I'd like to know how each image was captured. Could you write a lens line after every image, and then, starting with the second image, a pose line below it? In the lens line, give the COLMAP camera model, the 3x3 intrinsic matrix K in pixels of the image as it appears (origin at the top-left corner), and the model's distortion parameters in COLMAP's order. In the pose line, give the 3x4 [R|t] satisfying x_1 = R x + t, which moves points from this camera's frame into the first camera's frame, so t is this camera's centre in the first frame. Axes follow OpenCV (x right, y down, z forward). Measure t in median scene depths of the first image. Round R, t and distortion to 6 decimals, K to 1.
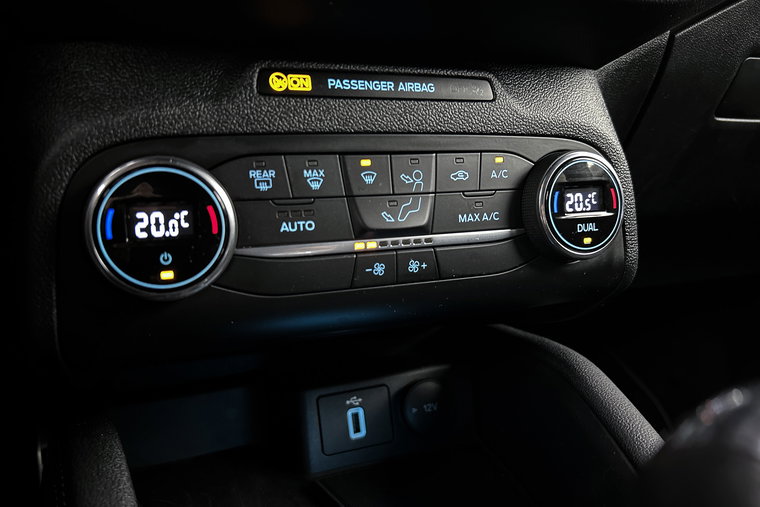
lens RADIAL K [[572.7, 0, 379.3], [0, 572.7, 252.9], [0, 0, 1]] dist [0.050287, -0.053154]
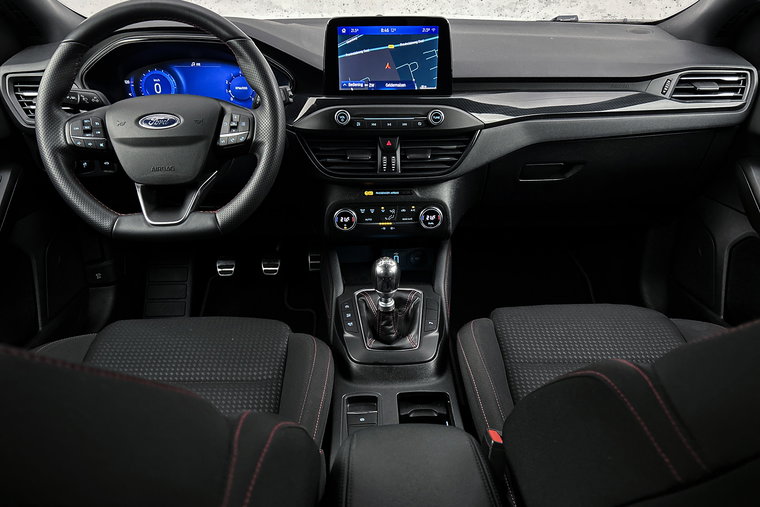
lens RADIAL K [[572.7, 0, 379.2], [0, 572.7, 259.2], [0, 0, 1]] dist [0.050287, -0.053154]
pose [[0.937125, 0.147842, -0.316134, 1.670790], [-0.061731, 0.961776, 0.266789, -1.104710], [0.343492, -0.230500, 0.910430, -3.858229]]
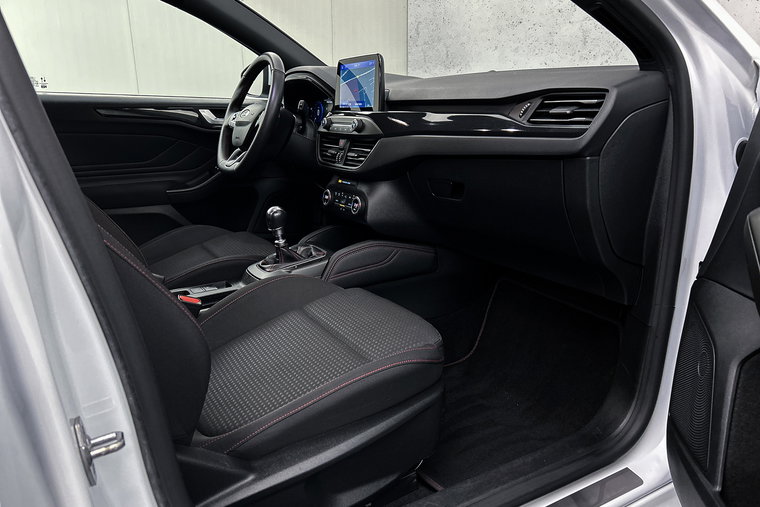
lens RADIAL K [[572.7, 0, 380.4], [0, 572.7, 251.5], [0, 0, 1]] dist [0.050287, -0.053154]
pose [[0.147623, 0.228888, -0.962194, 6.948615], [-0.189370, 0.961395, 0.199644, -0.962539], [0.970745, 0.152739, 0.185268, 0.286502]]
